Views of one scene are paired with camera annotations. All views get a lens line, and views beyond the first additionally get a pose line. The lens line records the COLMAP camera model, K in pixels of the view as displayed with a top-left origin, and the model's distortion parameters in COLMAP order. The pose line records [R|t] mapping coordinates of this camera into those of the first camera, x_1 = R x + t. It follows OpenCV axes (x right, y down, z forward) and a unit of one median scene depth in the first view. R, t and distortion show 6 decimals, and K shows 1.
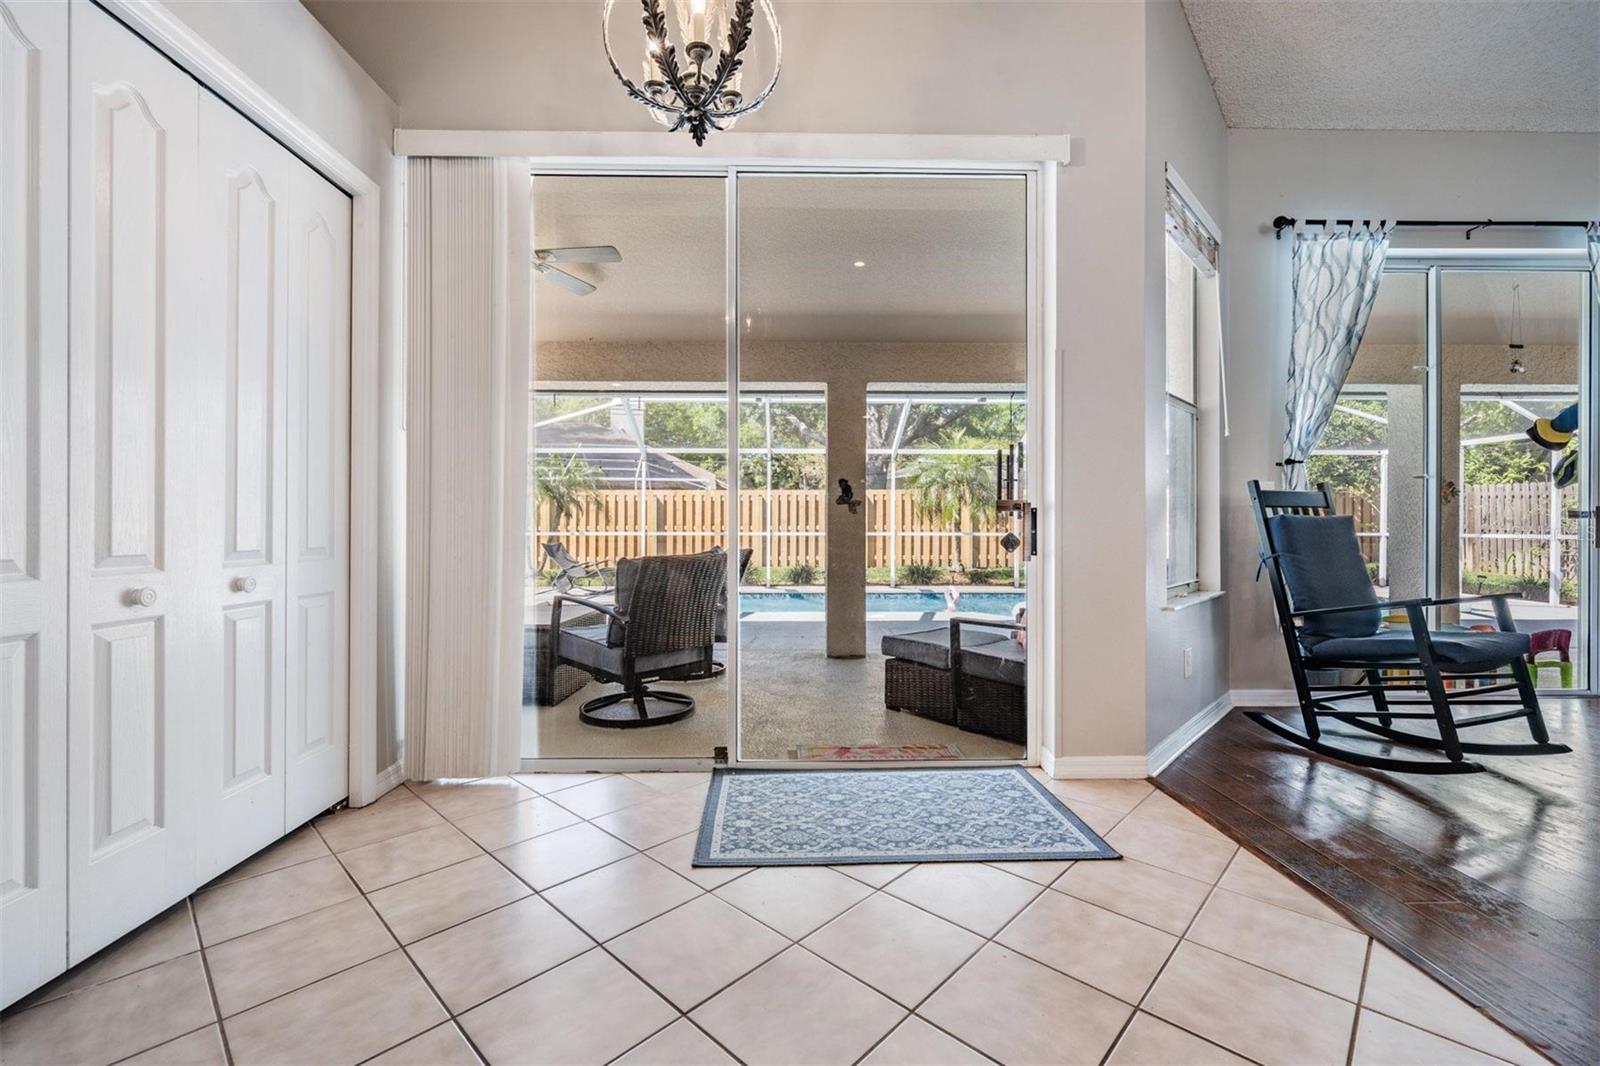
lens RADIAL K [[672.7, 0, 793.5], [0, 672.7, 522.7], [0, 0, 1]] dist [-0.000364, 0.000008]
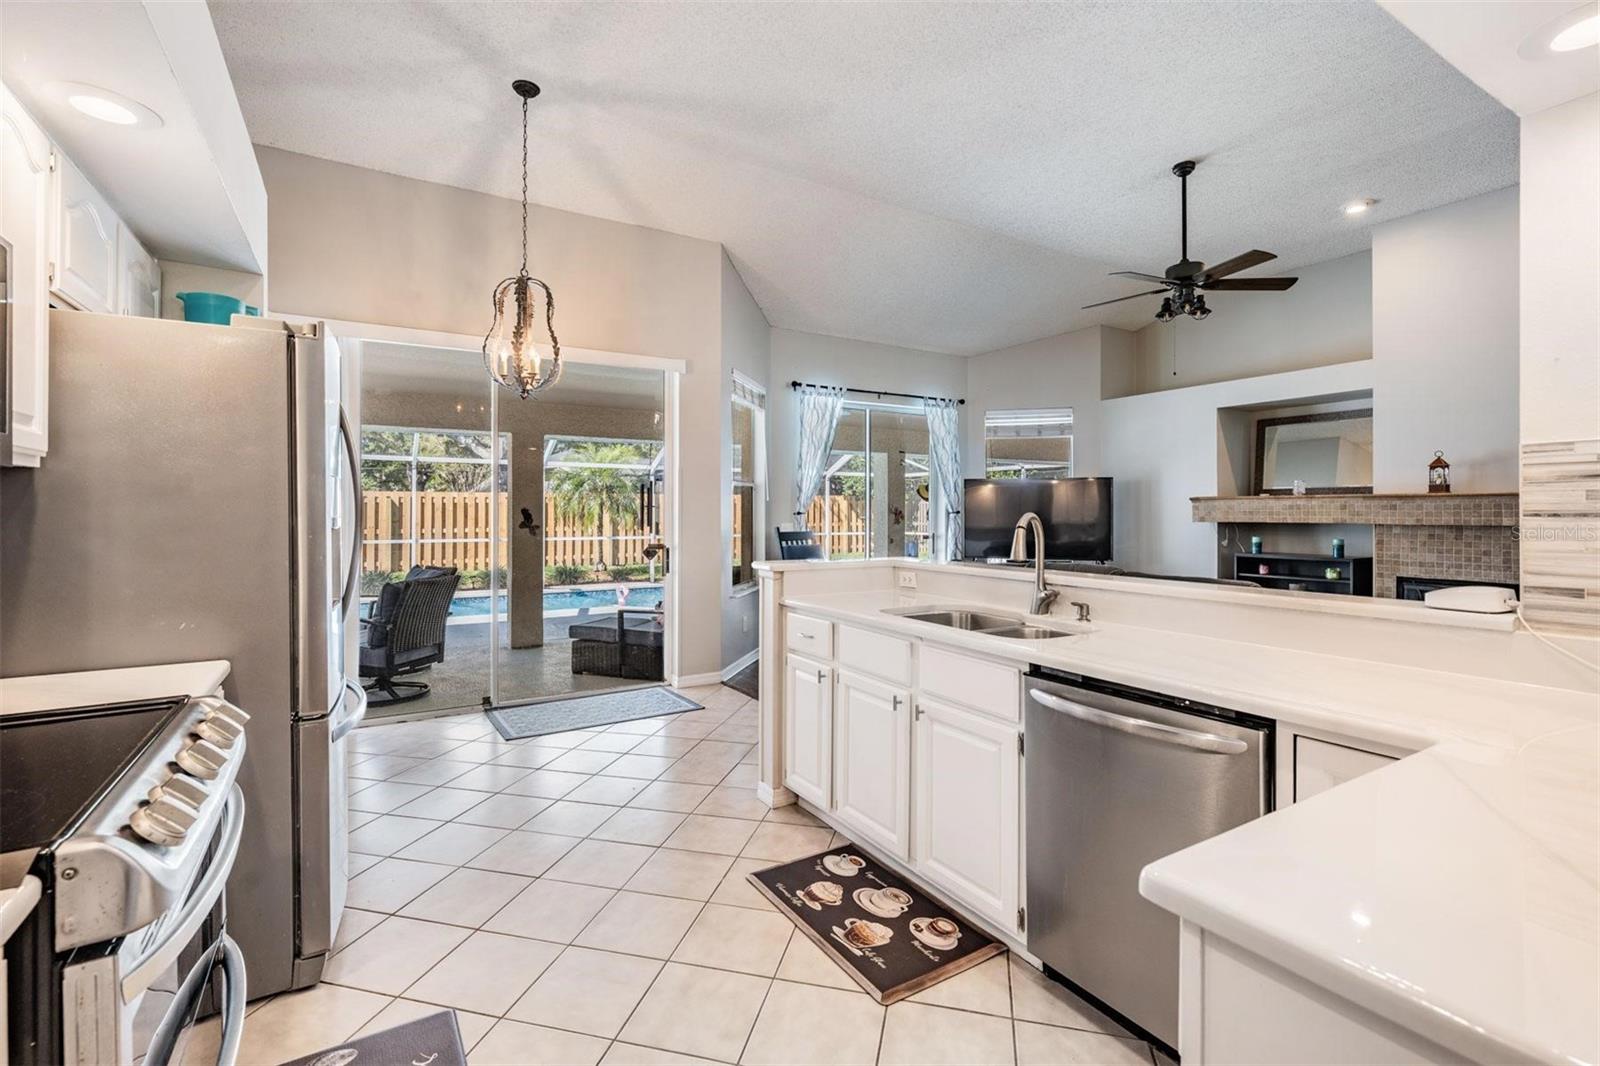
lens RADIAL K [[714.5, 0, 792.4], [0, 714.5, 511.0], [0, 0, 1]] dist [0.004956, 0.000379]
pose [[0.868171, 0.000547, 0.496265, -0.256480], [-0.000384, 1.000000, -0.000431, -0.096334], [-0.496265, 0.000184, 0.868171, -0.702831]]
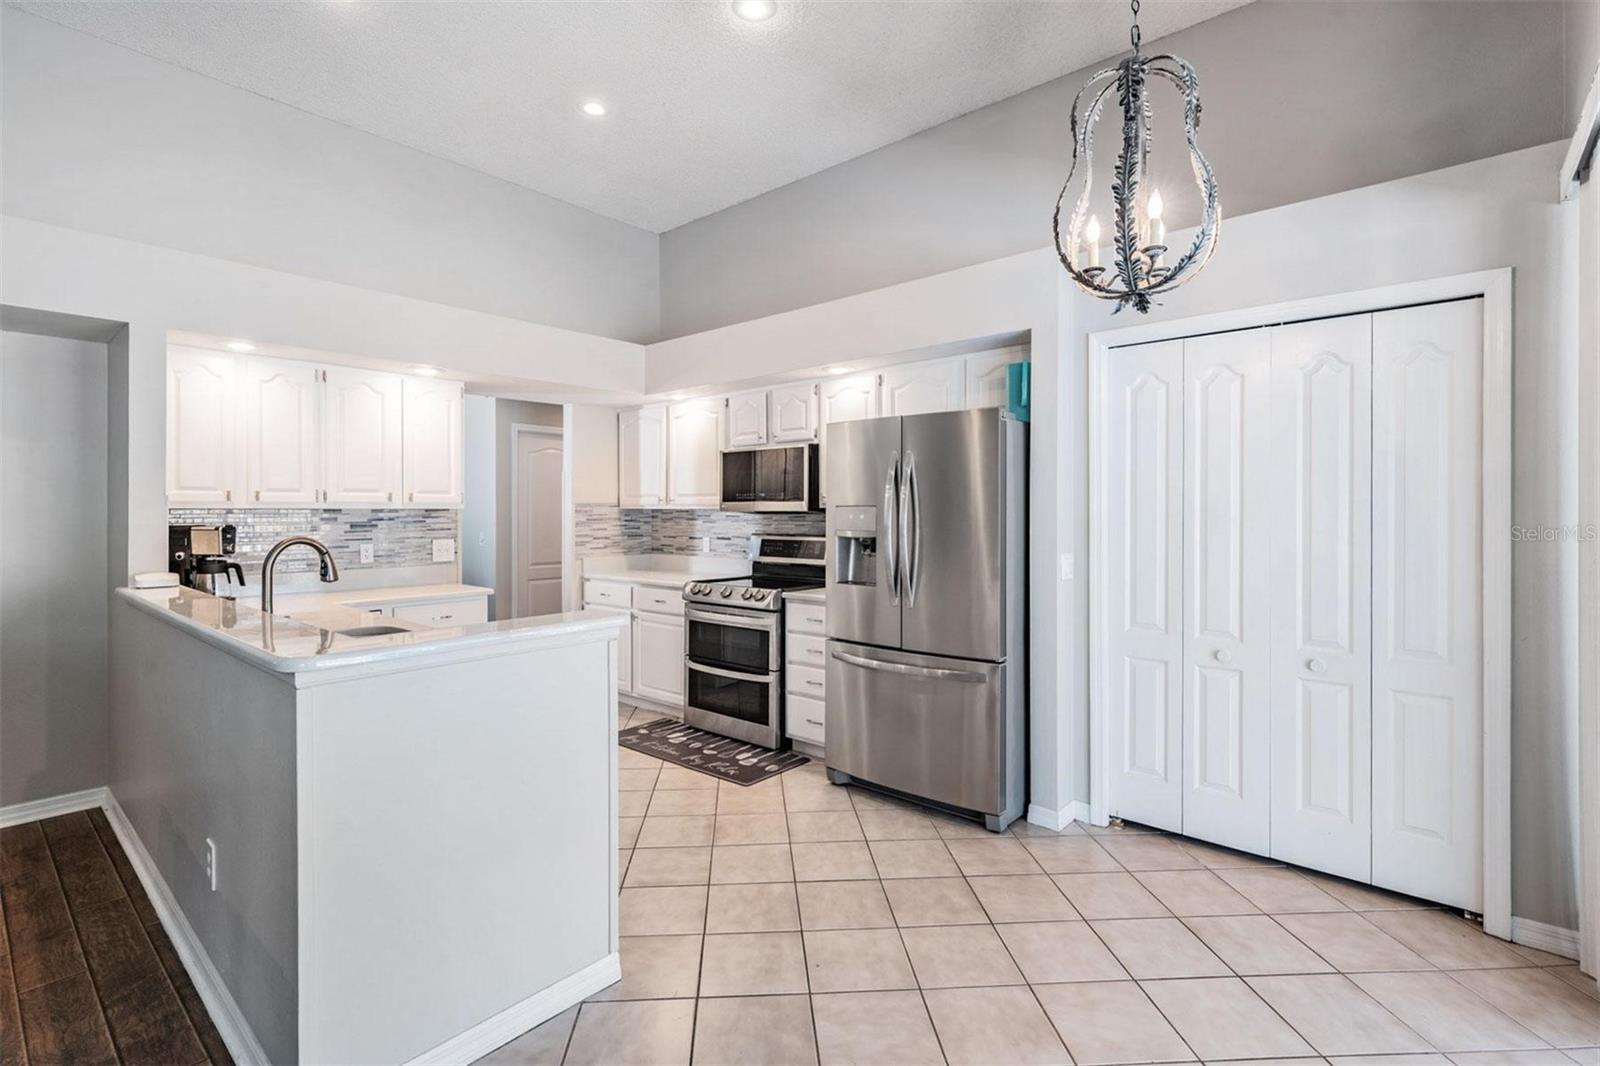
lens RADIAL K [[739.9, 0, 793.4], [0, 739.9, 511.7], [0, 0, 1]] dist [0.003345, -0.000783]
pose [[-0.676316, -0.000052, -0.736611, 0.524971], [0.002930, 0.999992, -0.002761, -0.114514], [0.736606, -0.004026, -0.676311, 0.653913]]
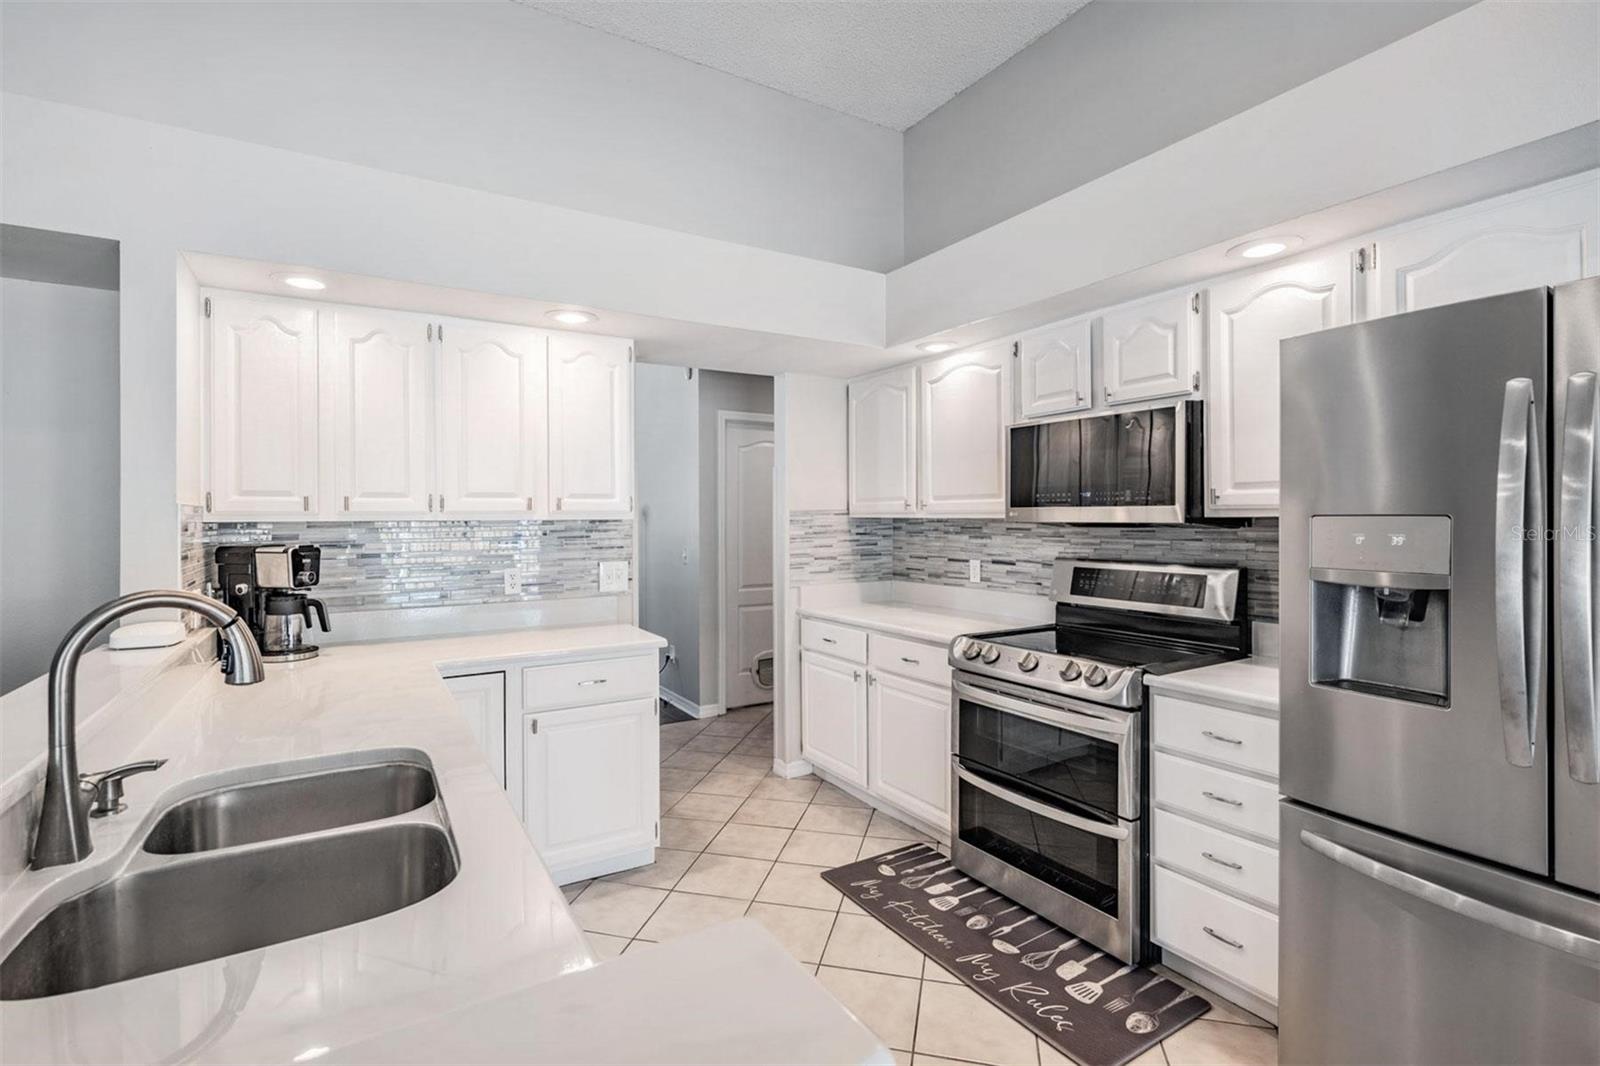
lens RADIAL K [[741.0, 0, 794.4], [0, 741.0, 519.7], [0, 0, 1]] dist [0.000935, -0.000128]
pose [[-0.866664, 0.003994, -0.498876, 0.239313], [0.004729, 0.999989, -0.000208, -0.123779], [0.498870, -0.002539, -0.866673, 0.235713]]
